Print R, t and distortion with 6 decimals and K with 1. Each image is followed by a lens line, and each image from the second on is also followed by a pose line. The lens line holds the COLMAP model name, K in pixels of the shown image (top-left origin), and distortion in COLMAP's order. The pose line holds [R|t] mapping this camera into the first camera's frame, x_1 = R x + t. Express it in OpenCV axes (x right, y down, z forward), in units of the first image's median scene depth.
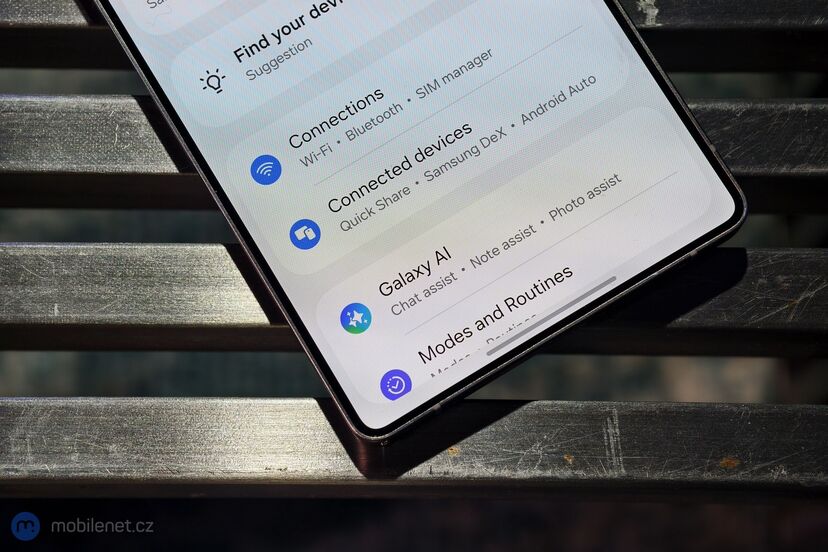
lens RADIAL K [[2030.4, 0, 414.9], [0, 2030.4, 273.8], [0, 0, 1]] dist [0.352117, 0.000000]
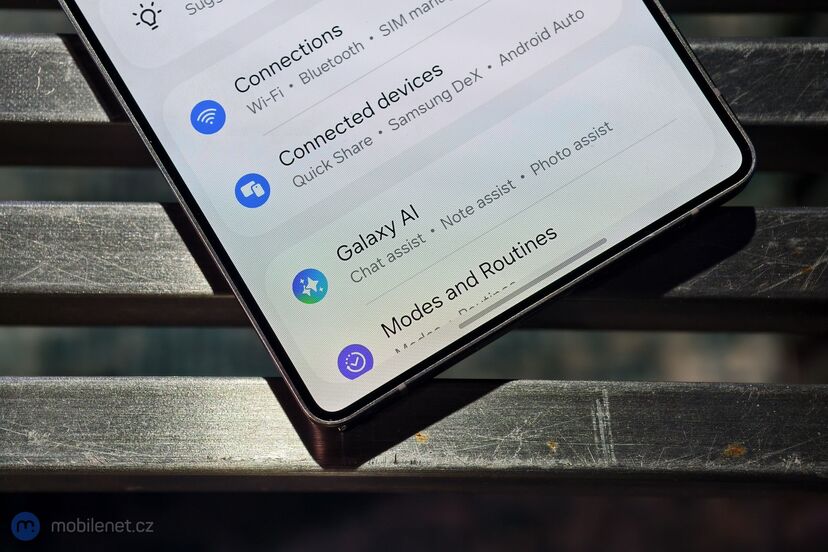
lens RADIAL K [[2030.4, 0, 415.9], [0, 2030.4, 276.3], [0, 0, 1]] dist [0.352117, 0.000000]
pose [[0.999999, 0.000554, 0.000842, 0.015703], [-0.000555, 0.999999, 0.001144, 0.016425], [-0.000842, -0.001144, 0.999999, 0.121159]]
